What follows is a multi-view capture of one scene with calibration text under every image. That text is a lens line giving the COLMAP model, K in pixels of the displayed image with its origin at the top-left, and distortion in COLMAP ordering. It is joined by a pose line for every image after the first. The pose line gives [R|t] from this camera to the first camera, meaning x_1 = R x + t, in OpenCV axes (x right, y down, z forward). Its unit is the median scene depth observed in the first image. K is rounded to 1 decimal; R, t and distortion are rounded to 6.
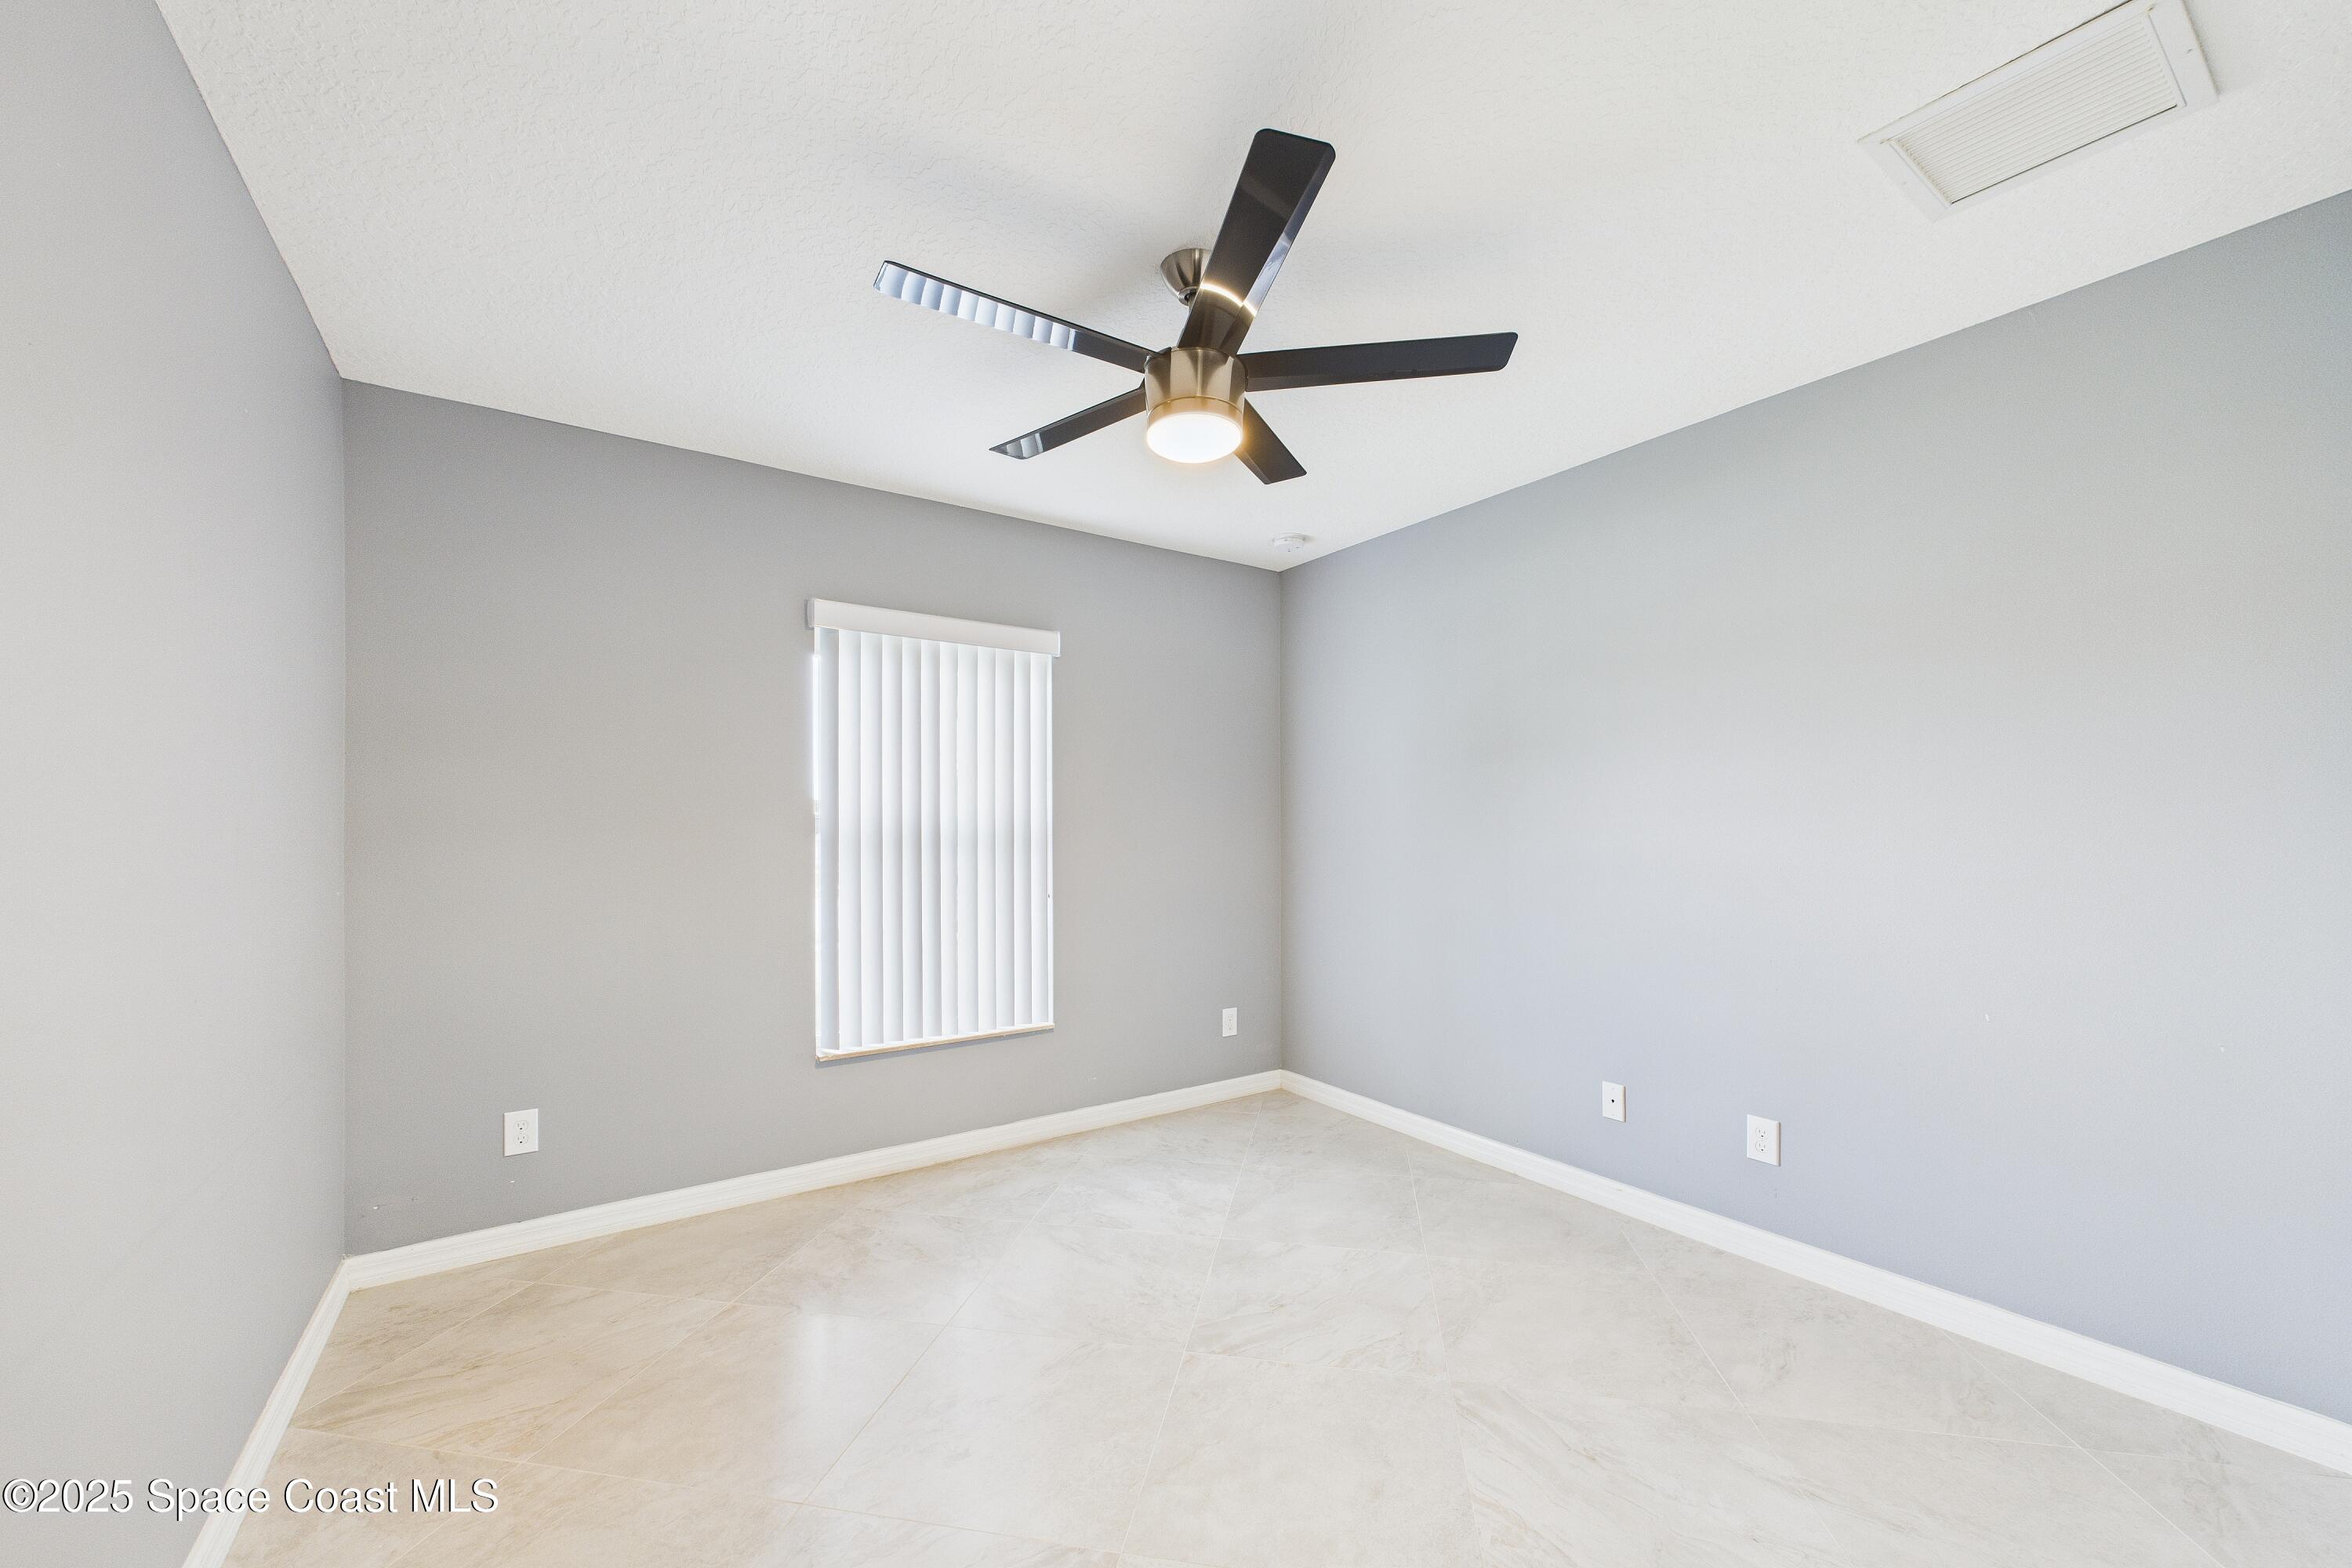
lens RADIAL K [[901.3, 0, 1174.9], [0, 901.3, 828.2], [0, 0, 1]] dist [0.001233, -0.000080]
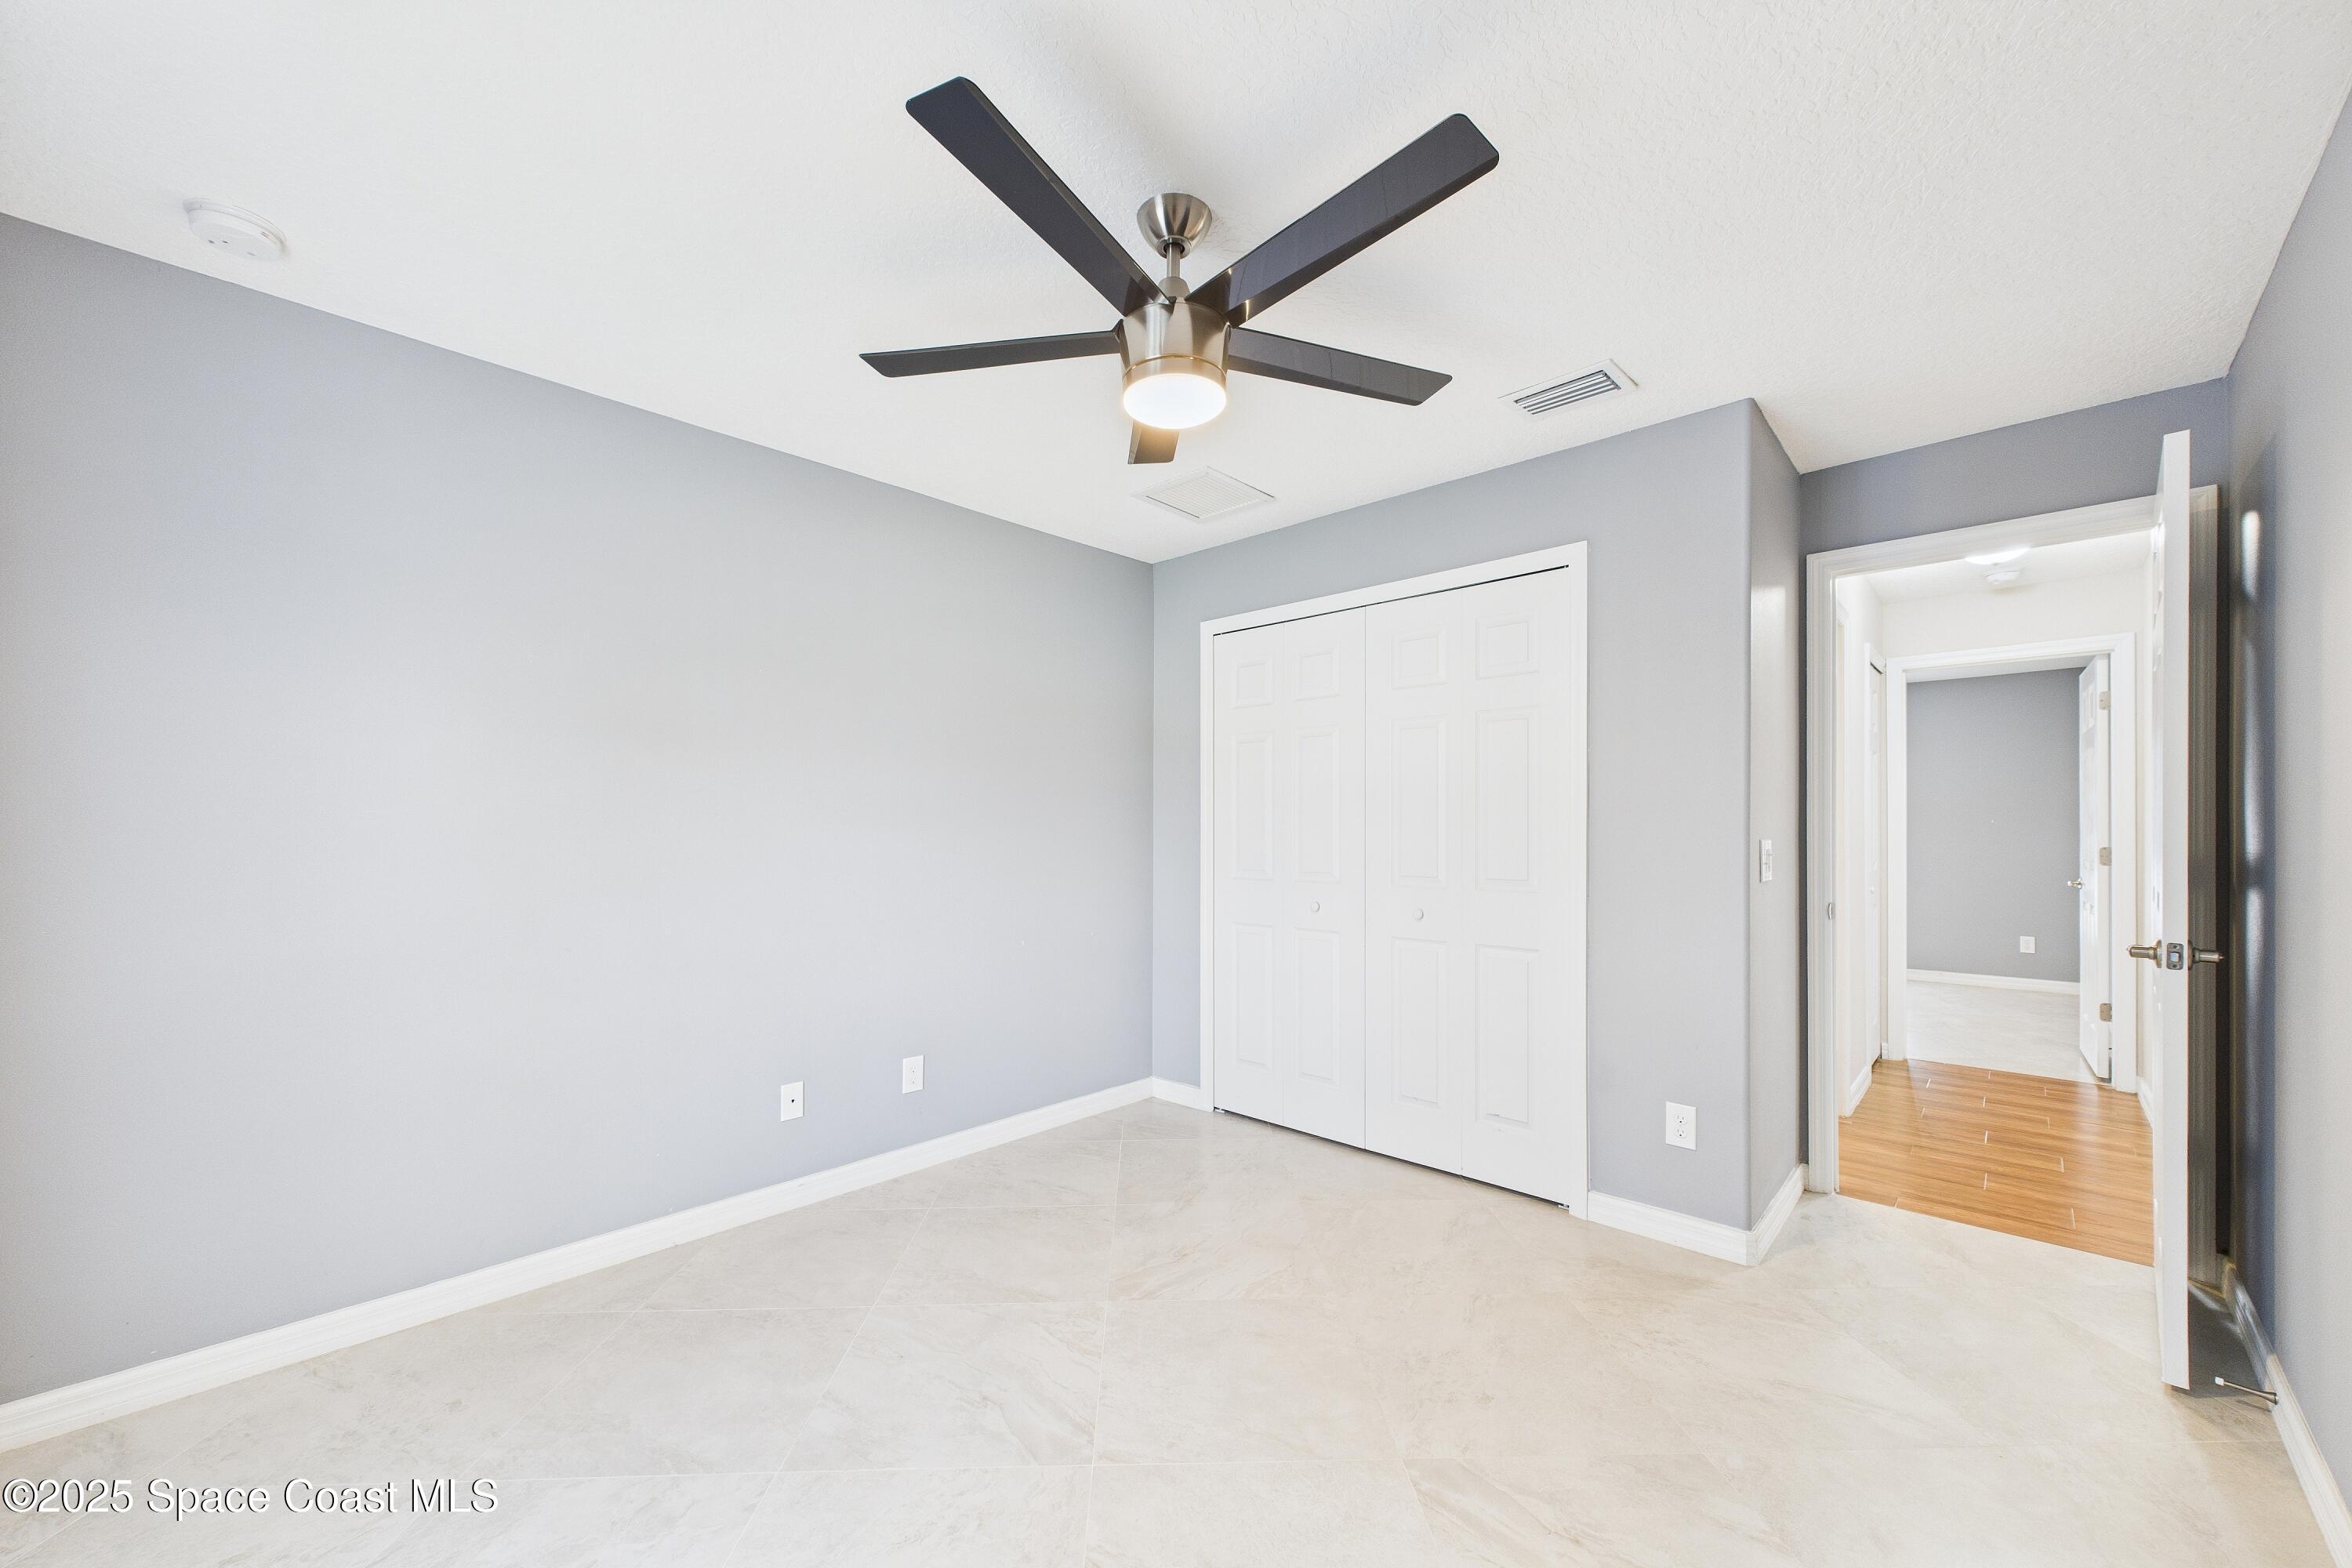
lens RADIAL K [[901.3, 0, 1174.9], [0, 901.3, 828.2], [0, 0, 1]] dist [0.001233, -0.000080]
pose [[-0.217029, 0.003980, 0.976157, -0.675117], [0.003251, 0.999989, -0.003354, 0.004978], [-0.976160, 0.002446, -0.217039, 0.923490]]
